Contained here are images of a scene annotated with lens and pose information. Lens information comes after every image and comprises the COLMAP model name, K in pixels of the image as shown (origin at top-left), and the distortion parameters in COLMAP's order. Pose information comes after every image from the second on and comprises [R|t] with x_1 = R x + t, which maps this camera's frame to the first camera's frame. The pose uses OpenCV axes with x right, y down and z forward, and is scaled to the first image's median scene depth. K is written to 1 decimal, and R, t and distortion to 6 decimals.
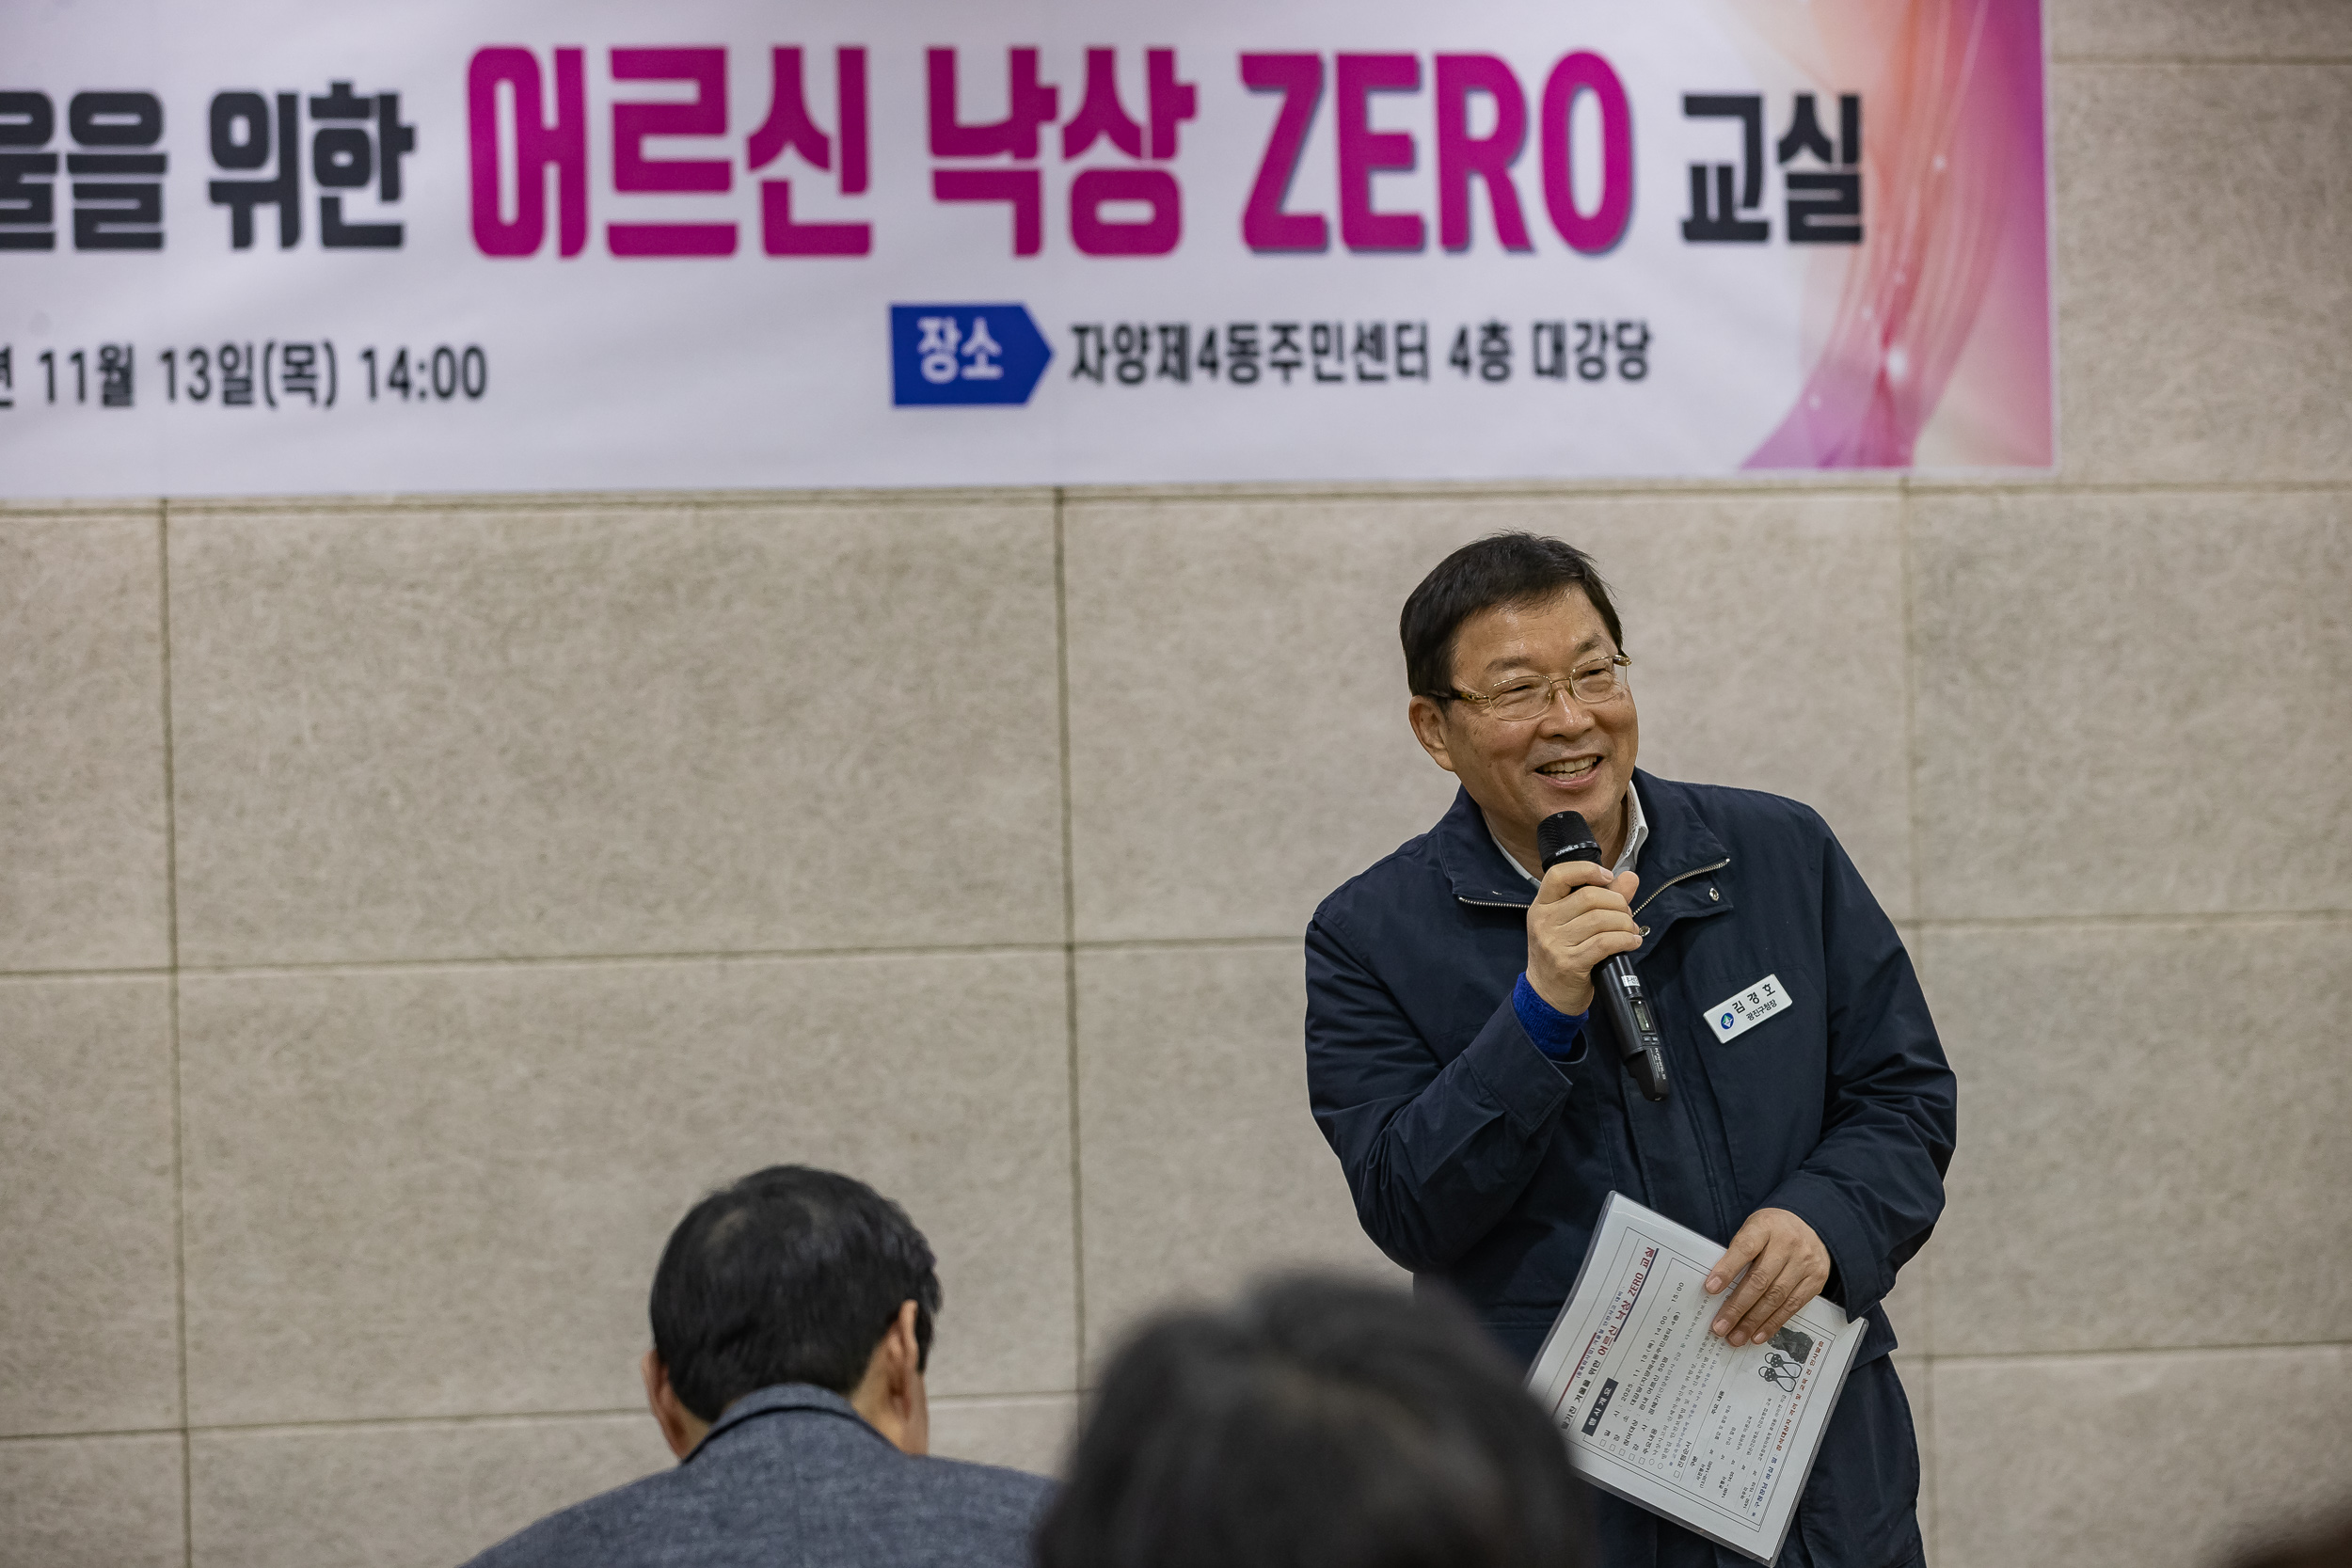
lens RADIAL K [[6798.6, 0, 1175.1], [0, 6798.6, 846.6], [0, 0, 1]] dist [-0.018778, 0.766966]
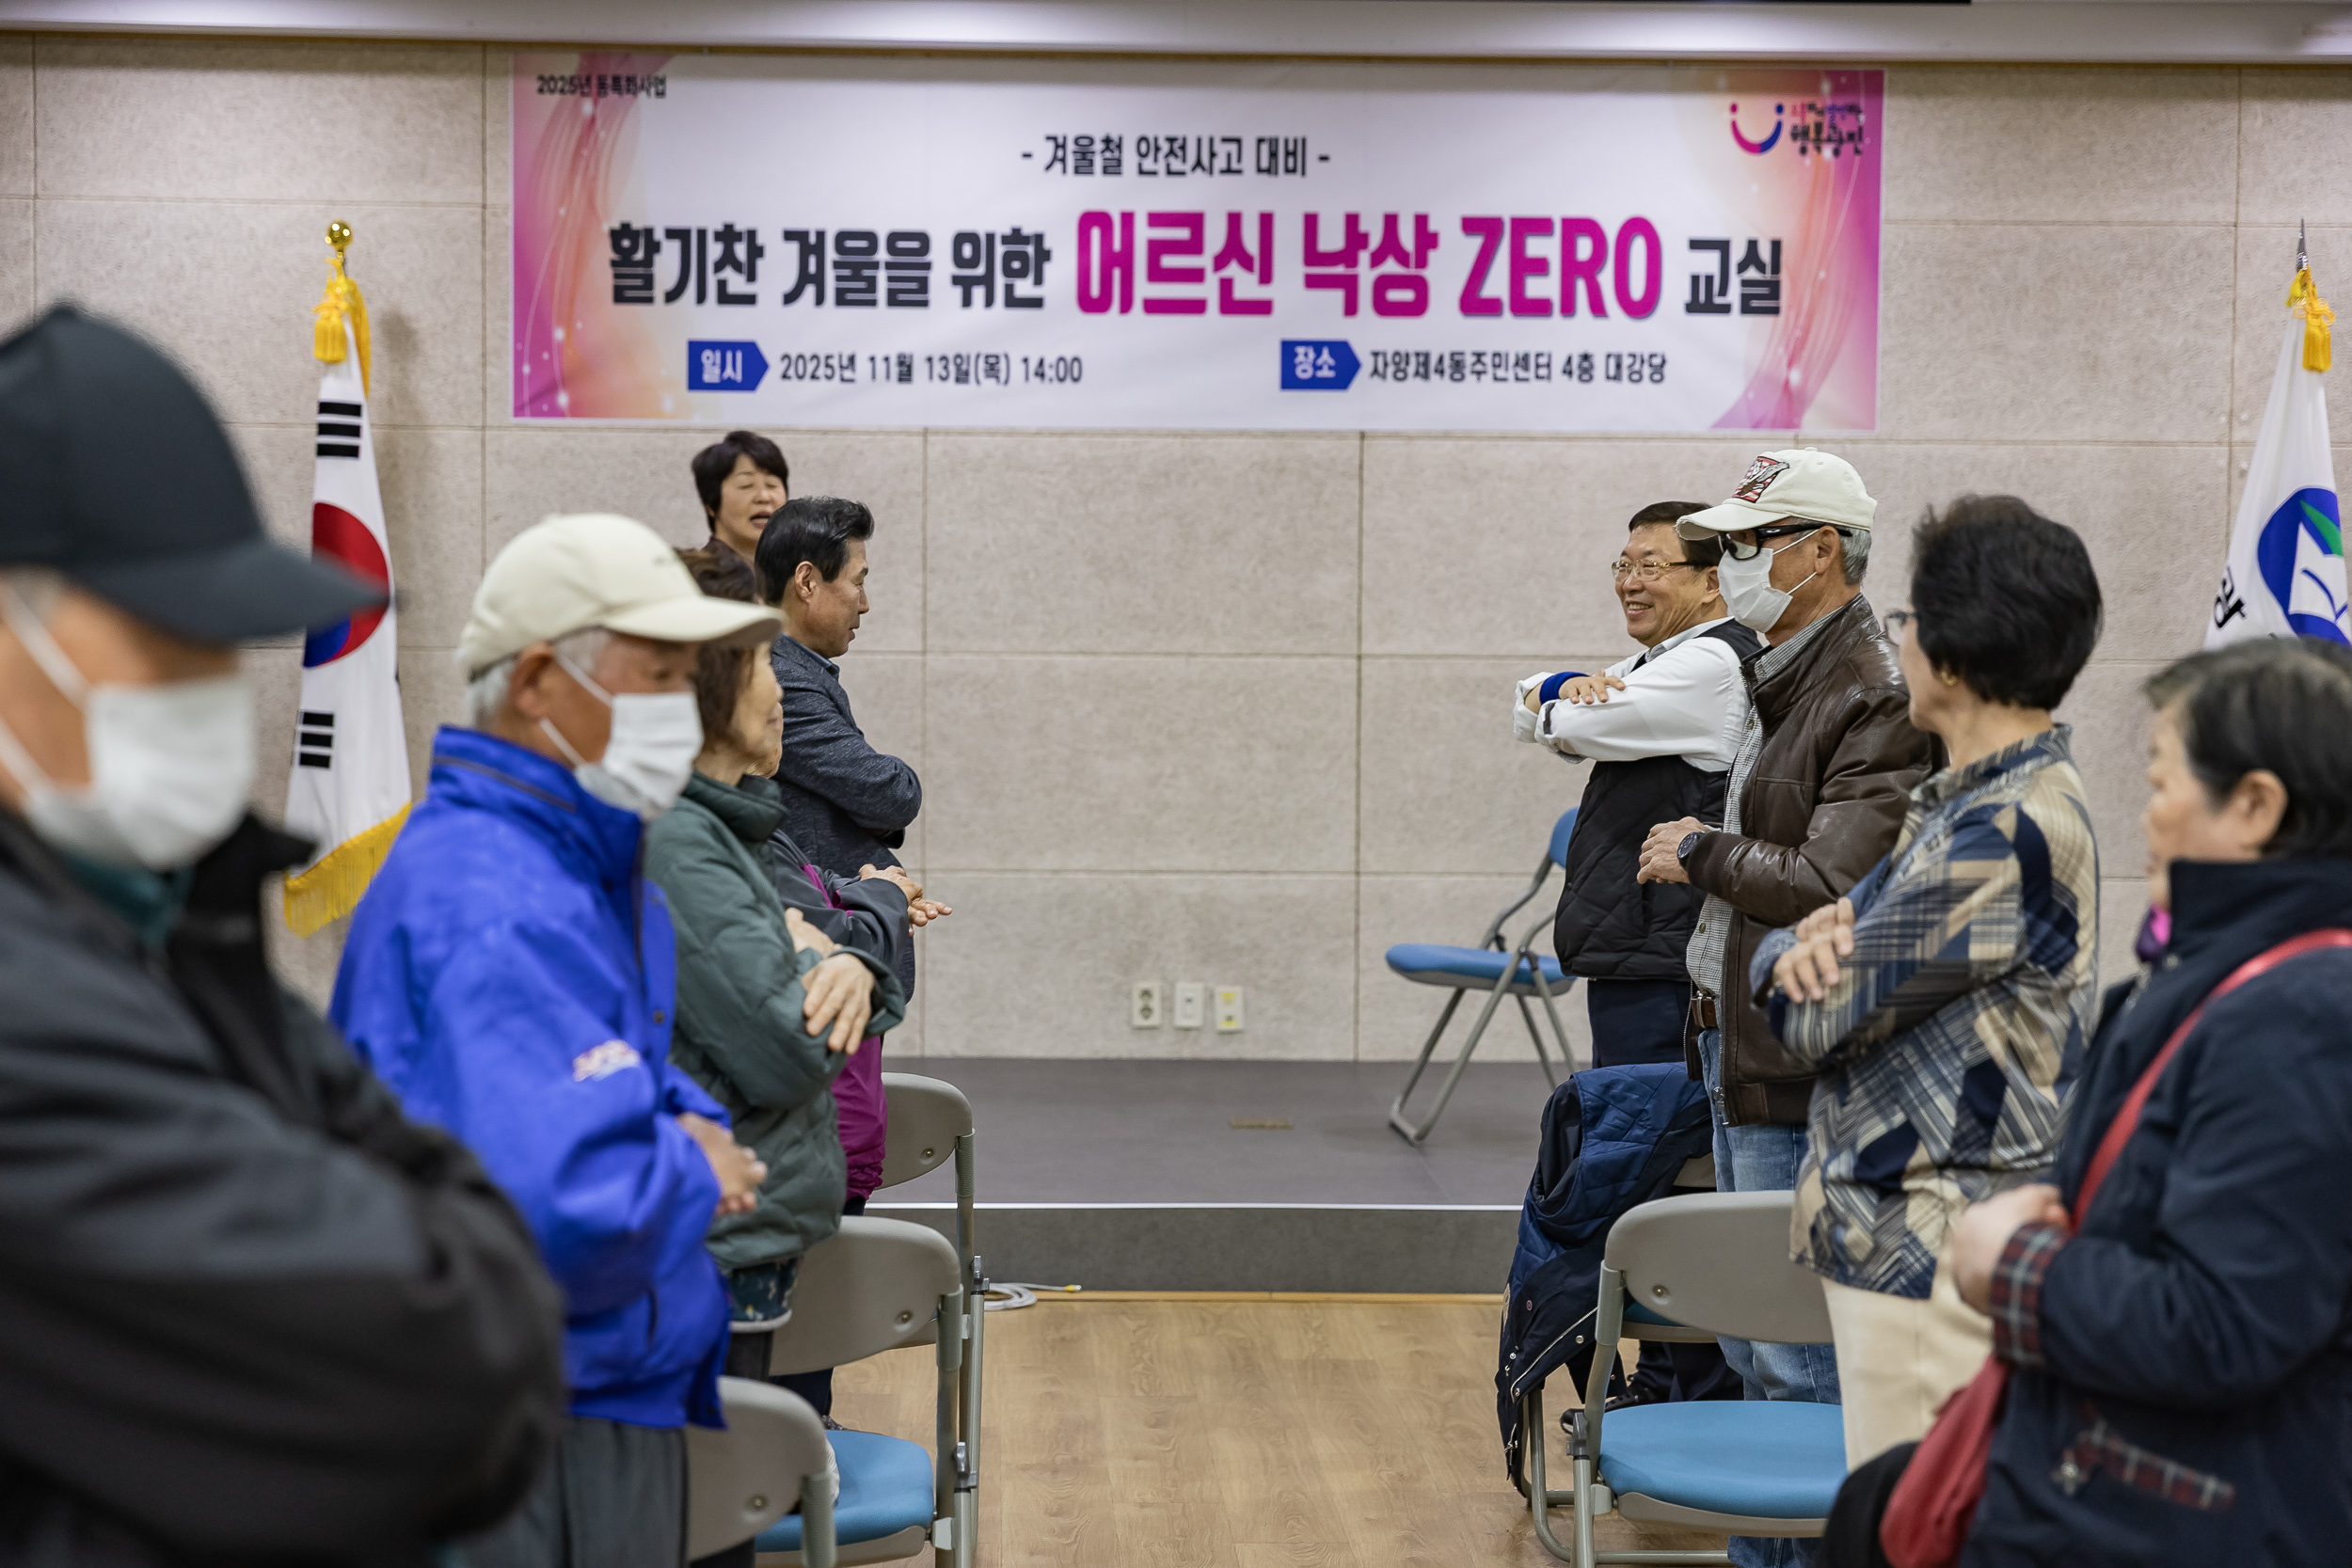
lens RADIAL K [[4401.0, 0, 1175.9], [0, 4401.0, 823.6], [0, 0, 1]] dist [0.083407, -0.063577]
pose [[0.982361, 0.045430, -0.181390, 0.173687], [-0.031533, 0.996394, 0.078774, -0.037961], [0.184314, -0.071665, 0.980251, -0.315105]]
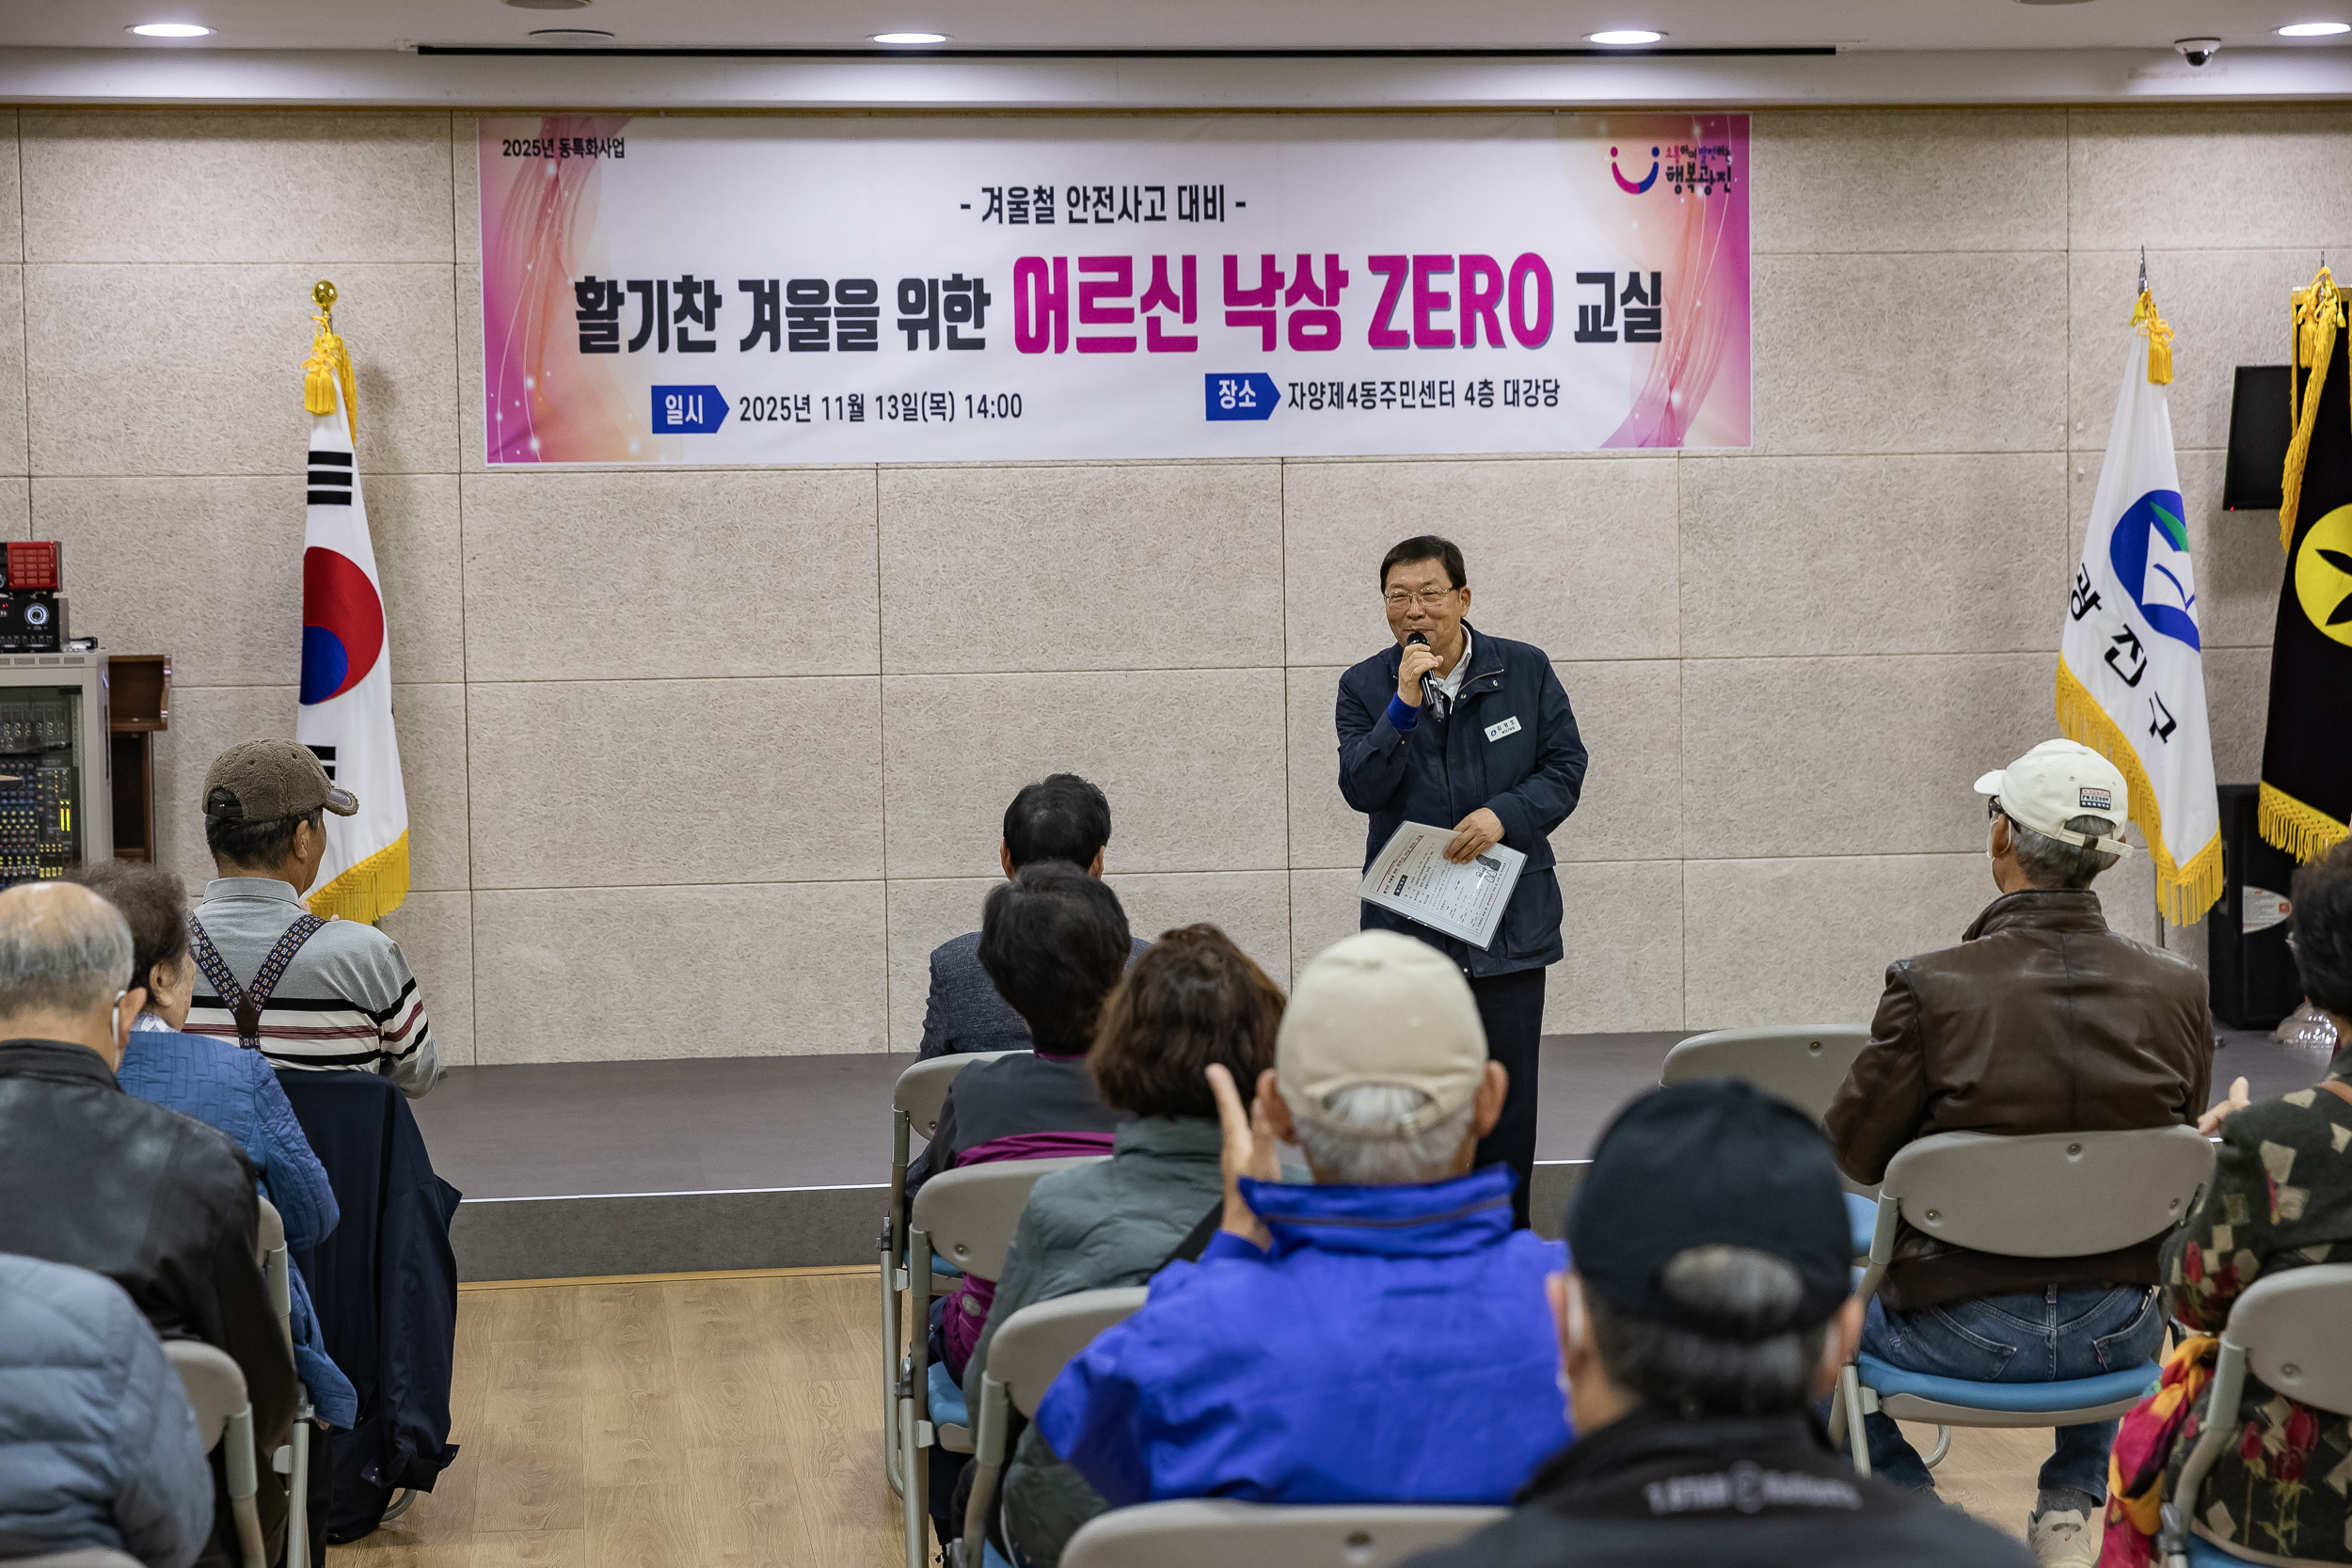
lens RADIAL K [[4401.0, 0, 1175.9], [0, 4401.0, 823.6], [0, 0, 1]] dist [0.083407, -0.063577]
pose [[0.995894, 0.014677, -0.089328, 0.077543], [-0.008088, 0.997249, 0.073680, -0.039449], [0.090164, -0.072655, 0.993273, -0.423789]]
